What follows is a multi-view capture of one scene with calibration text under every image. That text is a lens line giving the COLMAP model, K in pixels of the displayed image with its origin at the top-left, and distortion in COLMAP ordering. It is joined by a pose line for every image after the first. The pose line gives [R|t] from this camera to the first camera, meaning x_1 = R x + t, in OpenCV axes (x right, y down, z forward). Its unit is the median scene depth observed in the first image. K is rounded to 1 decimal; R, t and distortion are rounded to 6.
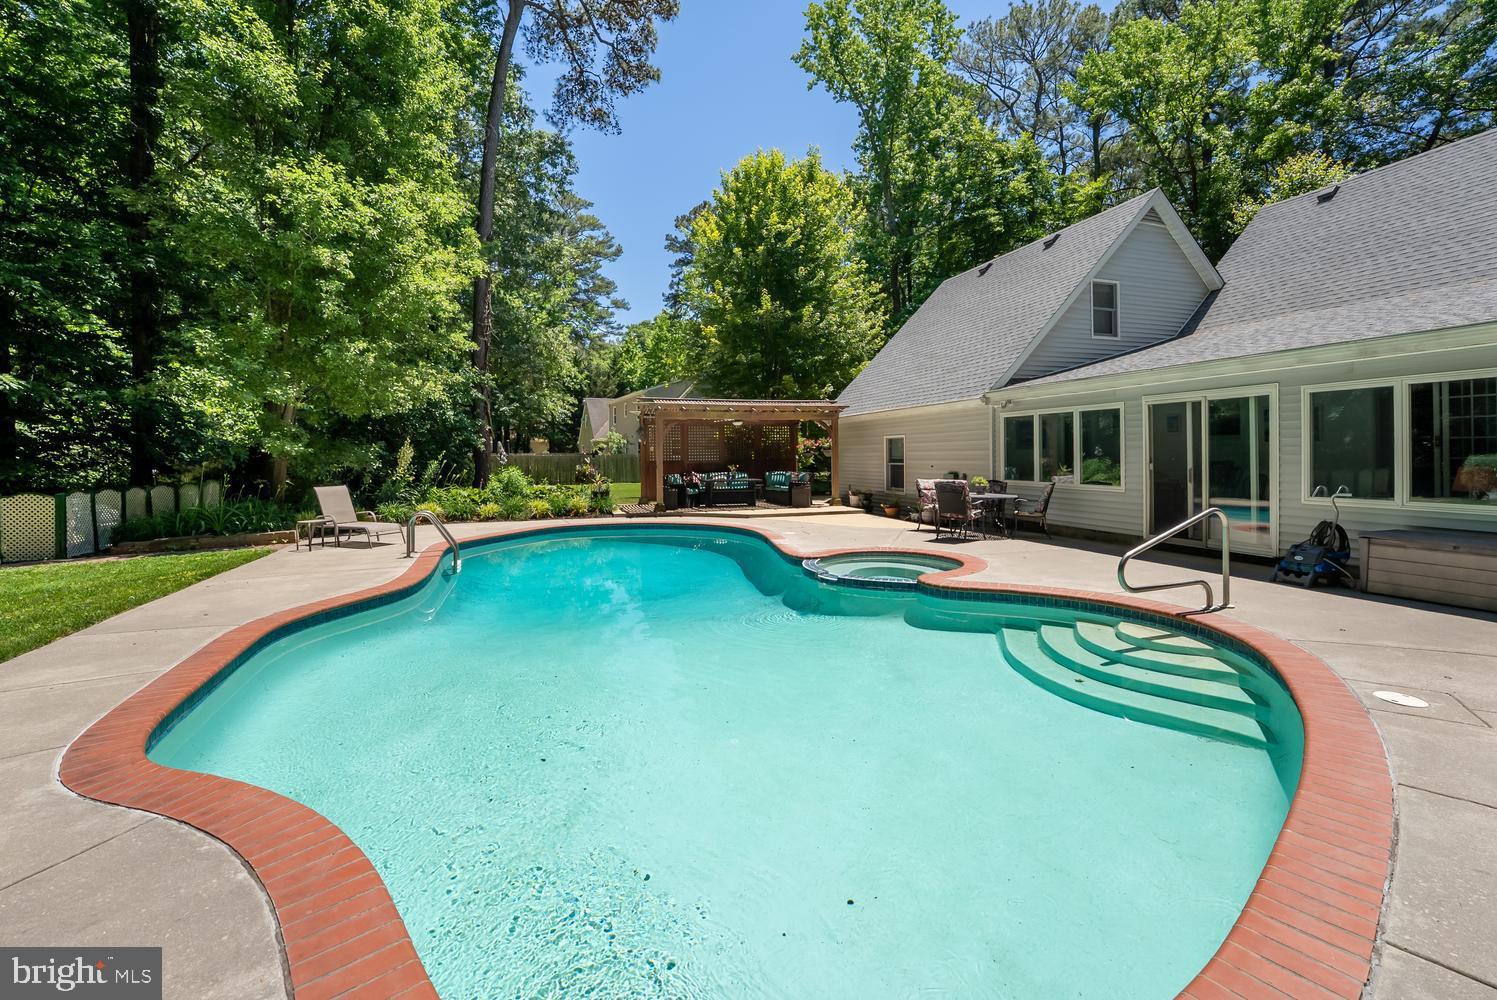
lens RADIAL K [[617.8, 0, 748.2], [0, 617.8, 454.1], [0, 0, 1]] dist [-0.028637, 0.000153]
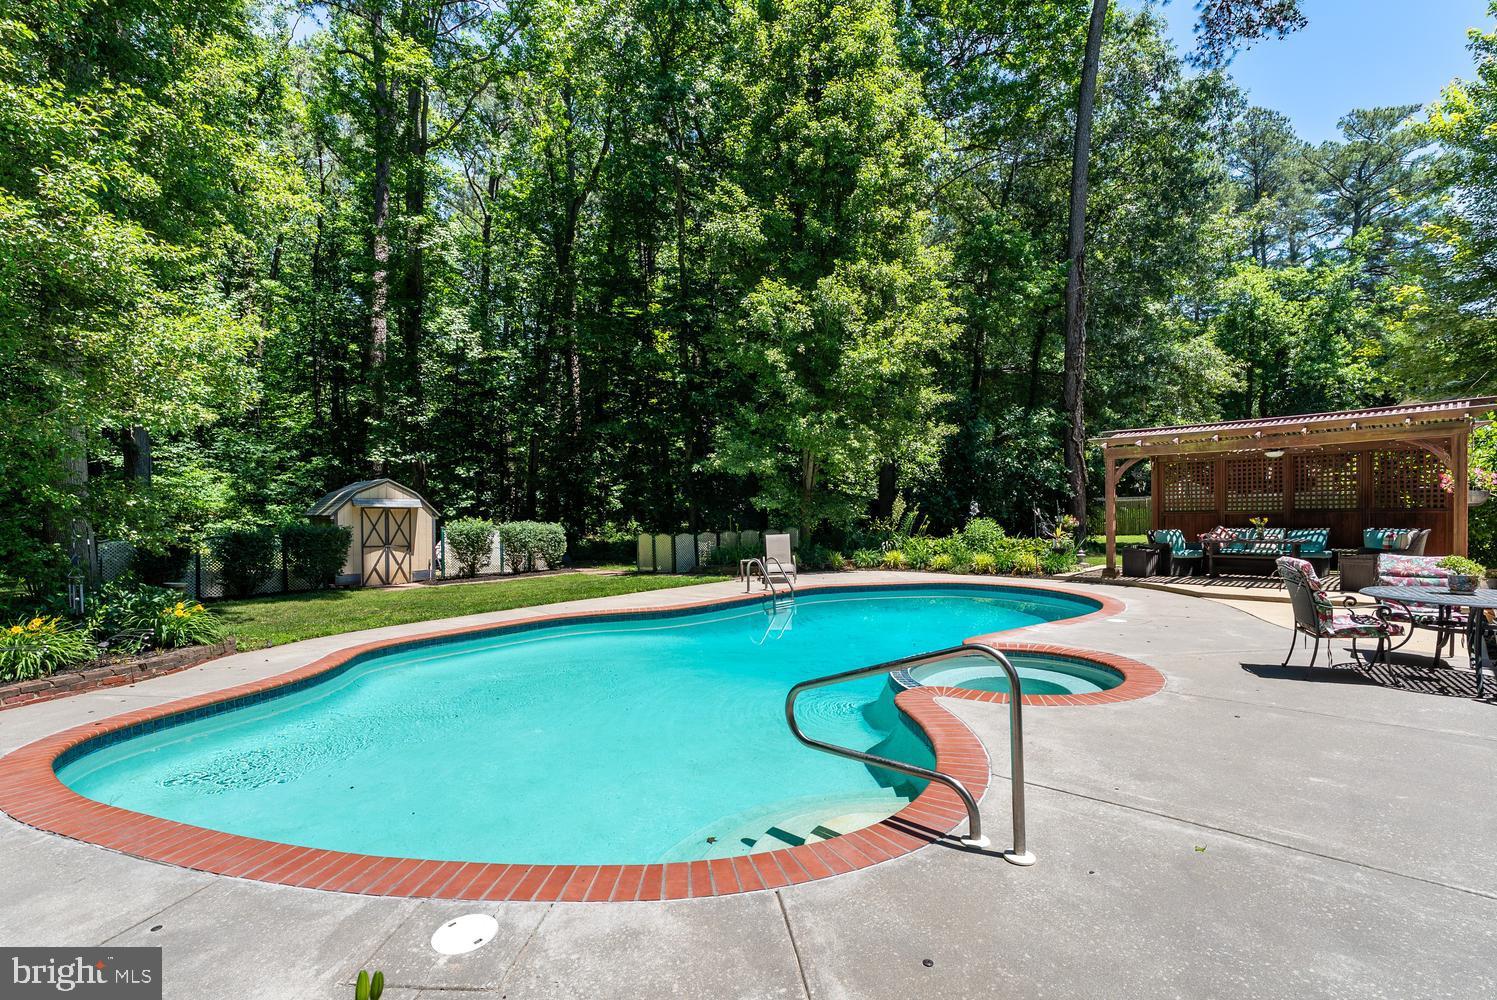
lens RADIAL K [[678.0, 0, 744.9], [0, 678.0, 522.2], [0, 0, 1]] dist [-0.010653, 0.000375]
pose [[0.458833, 0.014551, -0.888404, 0.412778], [0.020871, 0.999414, 0.027148, -0.009723], [0.888278, -0.030998, 0.458260, 0.208542]]
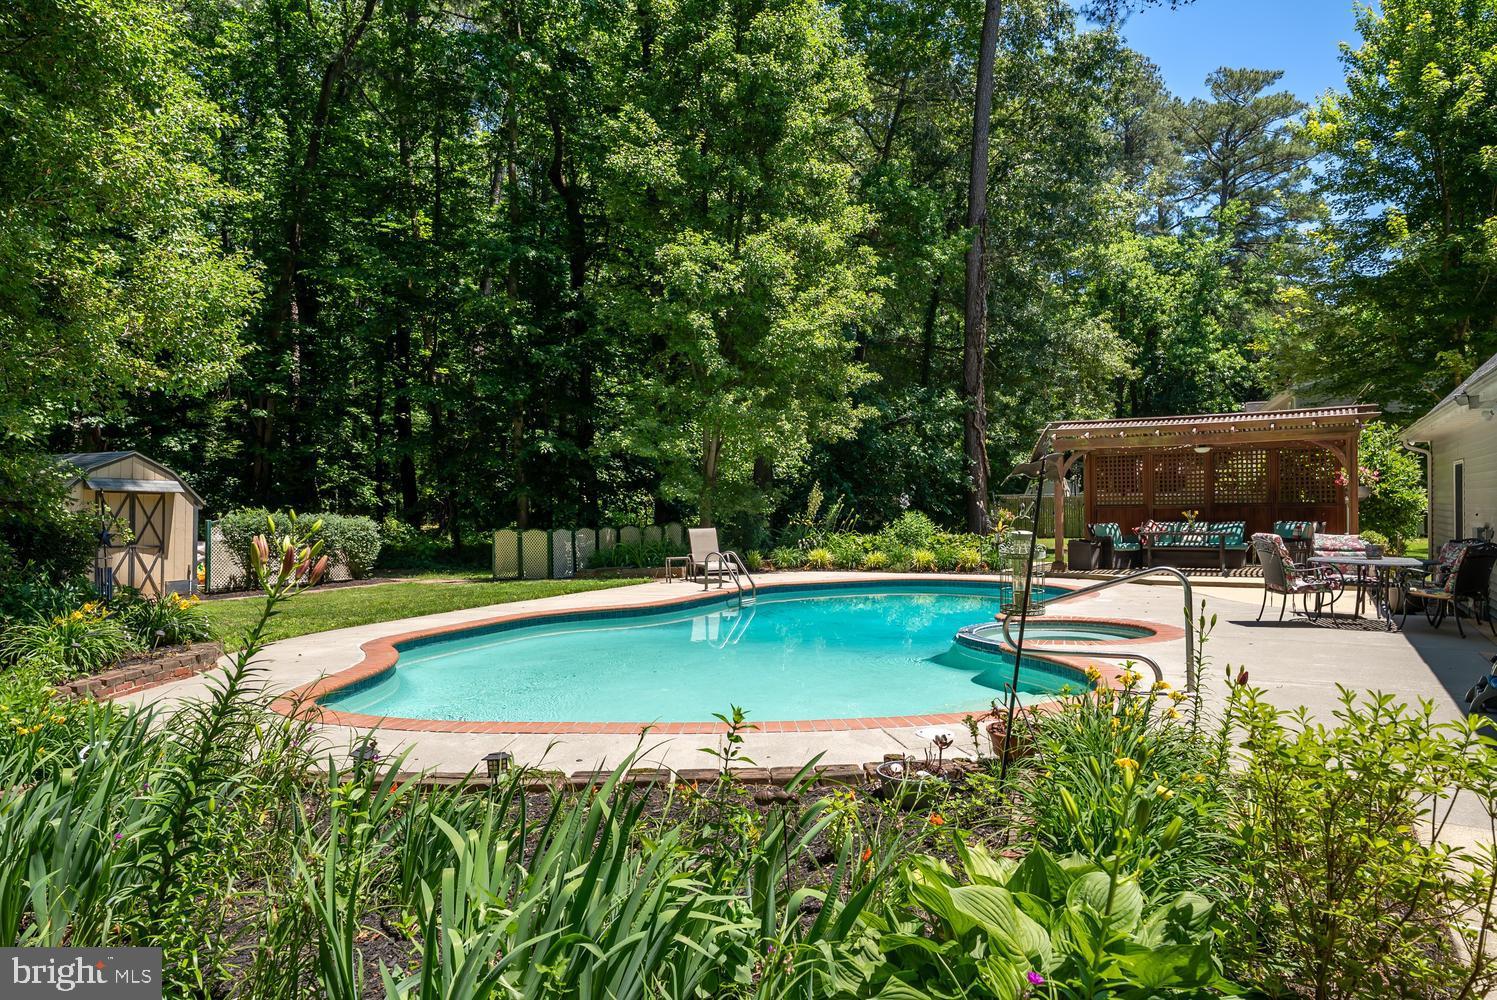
lens RADIAL K [[943.2, 0, 748.5], [0, 943.2, 500.0], [0, 0, 1]] dist [0.001201, -0.001093]
pose [[0.683906, -0.003566, -0.729561, 0.458077], [0.008985, 0.999953, 0.003535, -0.002566], [0.729515, -0.008973, 0.683906, -0.078501]]
